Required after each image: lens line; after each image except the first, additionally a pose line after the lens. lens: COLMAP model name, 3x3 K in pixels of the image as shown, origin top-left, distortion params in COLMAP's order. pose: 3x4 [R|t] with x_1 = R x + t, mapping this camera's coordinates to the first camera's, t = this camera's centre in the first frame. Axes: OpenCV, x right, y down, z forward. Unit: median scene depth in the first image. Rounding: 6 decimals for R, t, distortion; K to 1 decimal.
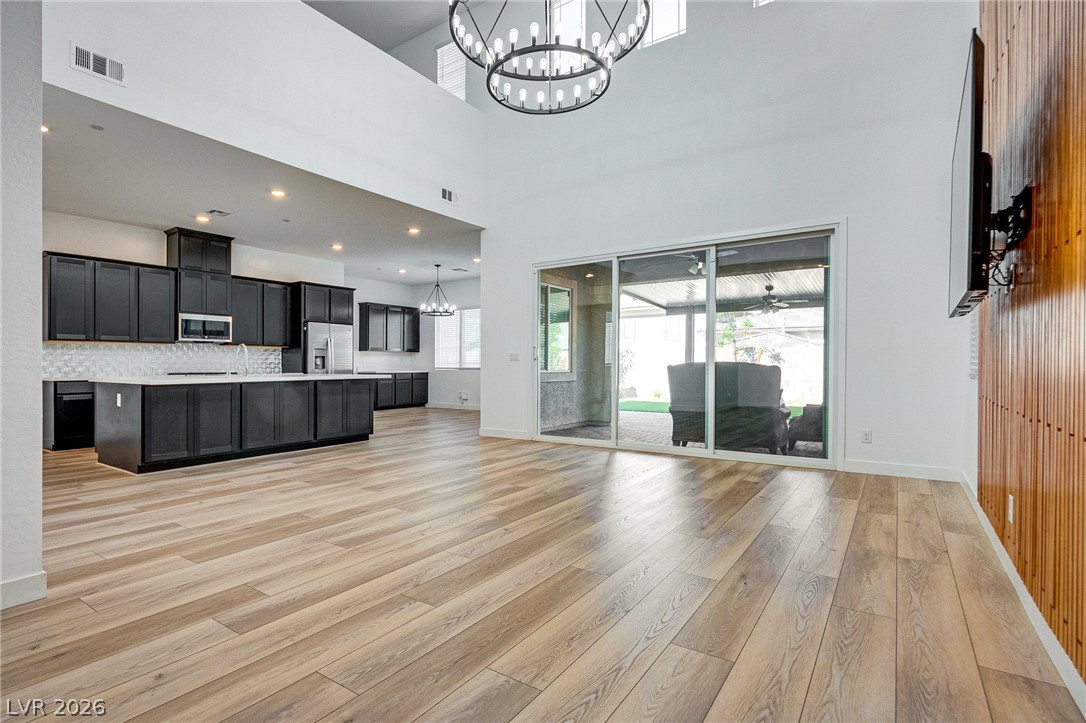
lens RADIAL K [[506.6, 0, 533.3], [0, 506.6, 364.1], [0, 0, 1]] dist [-0.000191, -0.000646]
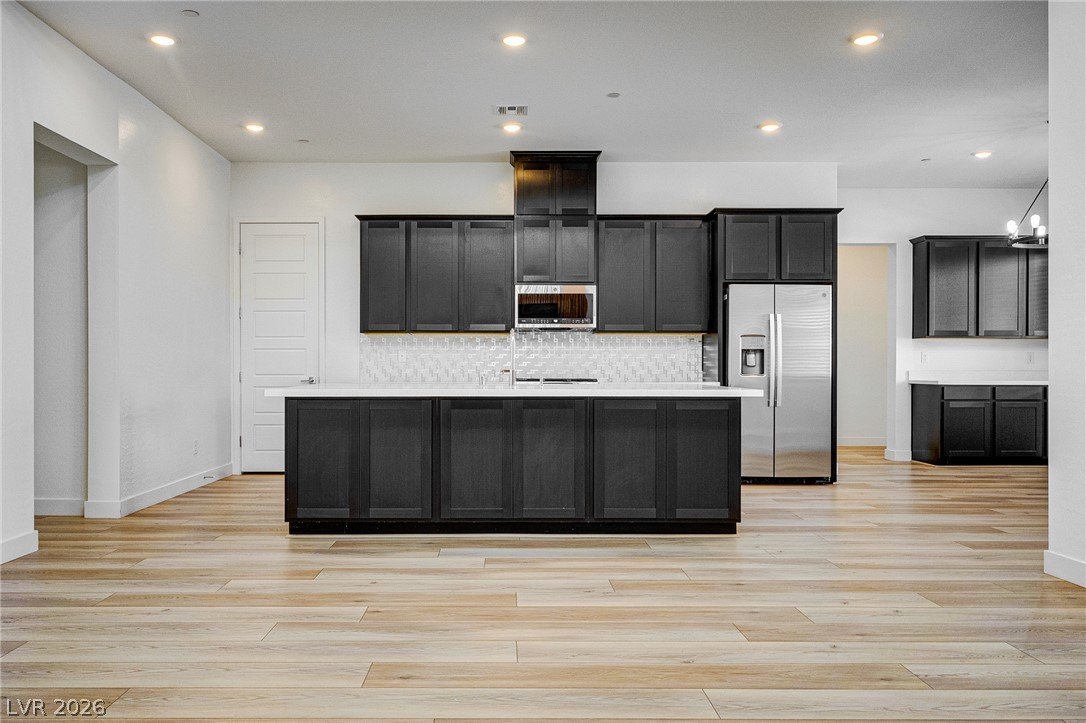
lens RADIAL K [[838.6, 0, 517.3], [0, 838.6, 361.1], [0, 0, 1]] dist [0.024065, 0.001549]
pose [[0.578706, -0.003247, -0.815530, 0.173364], [-0.001685, 0.999985, -0.005177, 0.000915], [0.815535, 0.004371, 0.578692, 0.402248]]
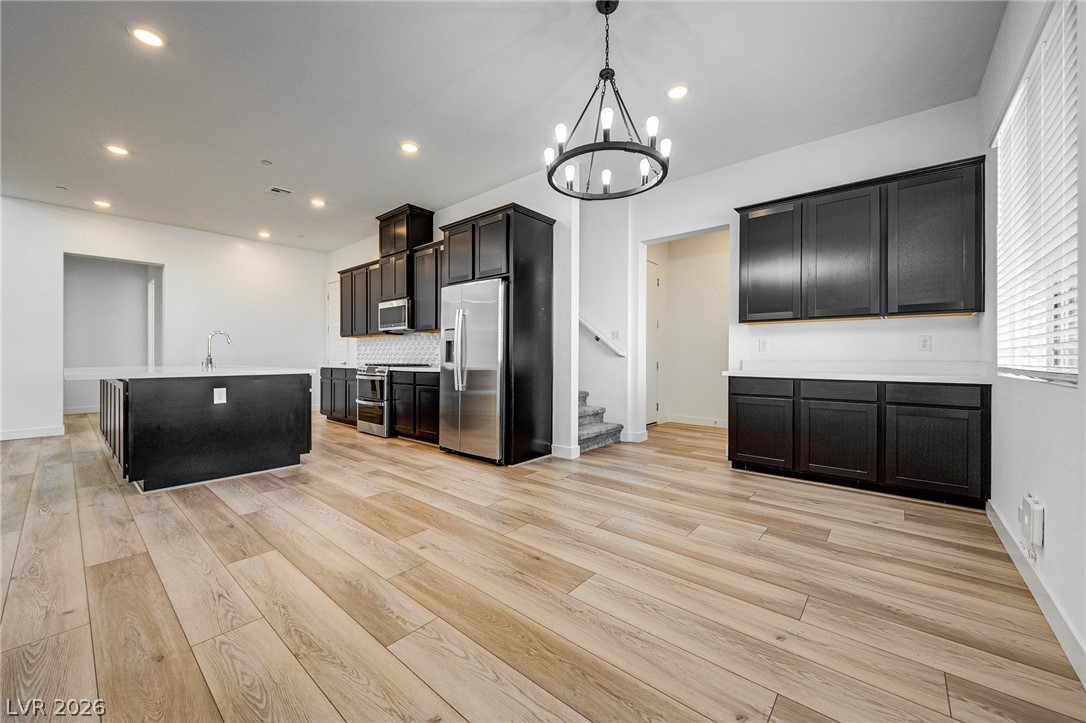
lens RADIAL K [[409.4, 0, 553.2], [0, 409.4, 361.8], [0, 0, 1]] dist [0.001081, -0.000599]
pose [[-0.158432, 0.005477, -0.987355, 0.043252], [-0.005113, 0.999967, 0.006367, 0.007249], [0.987357, 0.006057, -0.158399, 1.519537]]
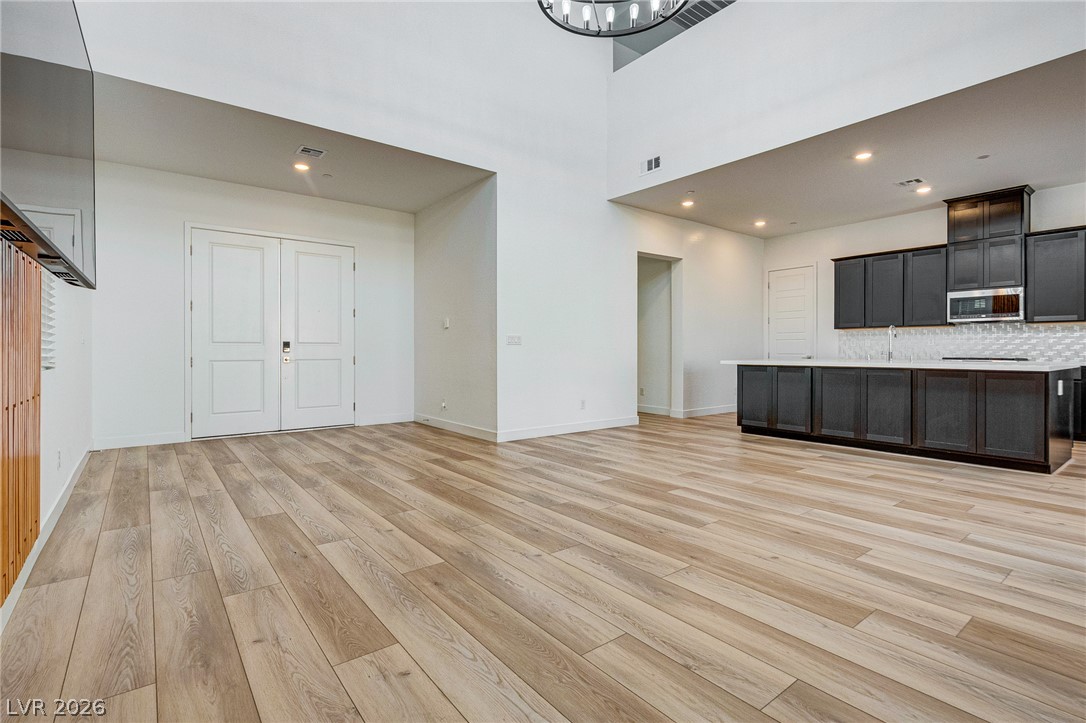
lens RADIAL K [[506.6, 0, 538.9], [0, 506.6, 354.6], [0, 0, 1]] dist [-0.000191, -0.000646]
pose [[-0.280782, 0.012087, -0.959695, 0.410271], [0.002879, 0.999927, 0.011752, -0.000883], [0.959767, 0.000537, -0.280797, 0.566475]]
